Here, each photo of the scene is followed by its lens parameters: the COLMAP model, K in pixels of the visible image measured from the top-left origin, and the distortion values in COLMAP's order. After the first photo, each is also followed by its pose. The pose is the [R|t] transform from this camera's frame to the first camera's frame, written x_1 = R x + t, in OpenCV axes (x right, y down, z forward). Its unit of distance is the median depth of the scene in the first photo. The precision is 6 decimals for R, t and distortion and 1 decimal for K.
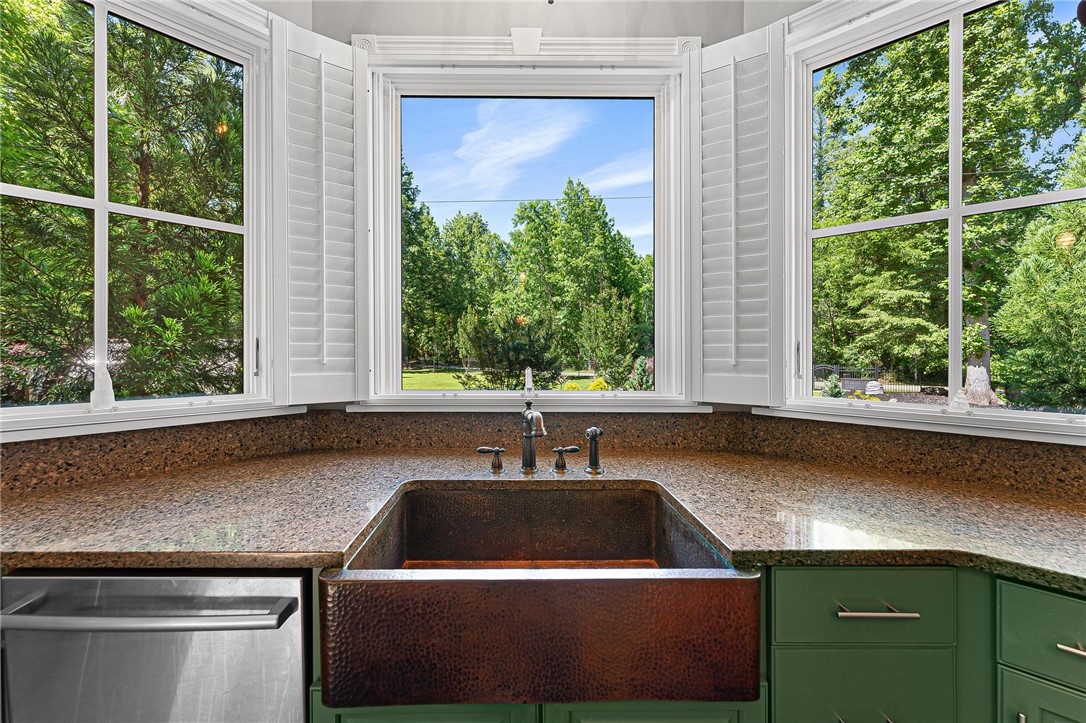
lens RADIAL K [[434.0, 0, 520.6], [0, 434.0, 359.7], [0, 0, 1]] dist [-0.002384, -0.000171]
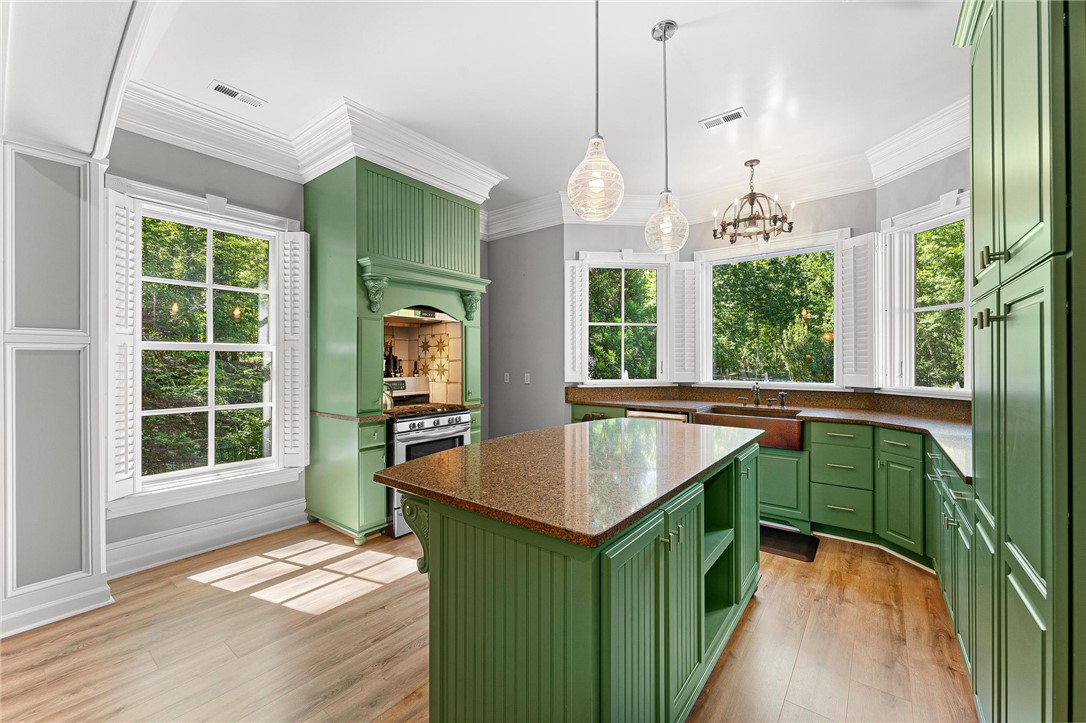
lens RADIAL K [[434.0, 0, 520.6], [0, 434.0, 359.7], [0, 0, 1]] dist [-0.002384, -0.000171]
pose [[0.761402, -0.007785, -0.648233, 0.033335], [-0.010725, 0.999640, -0.024602, 0.001547], [0.648191, 0.025684, 0.761044, -0.107624]]
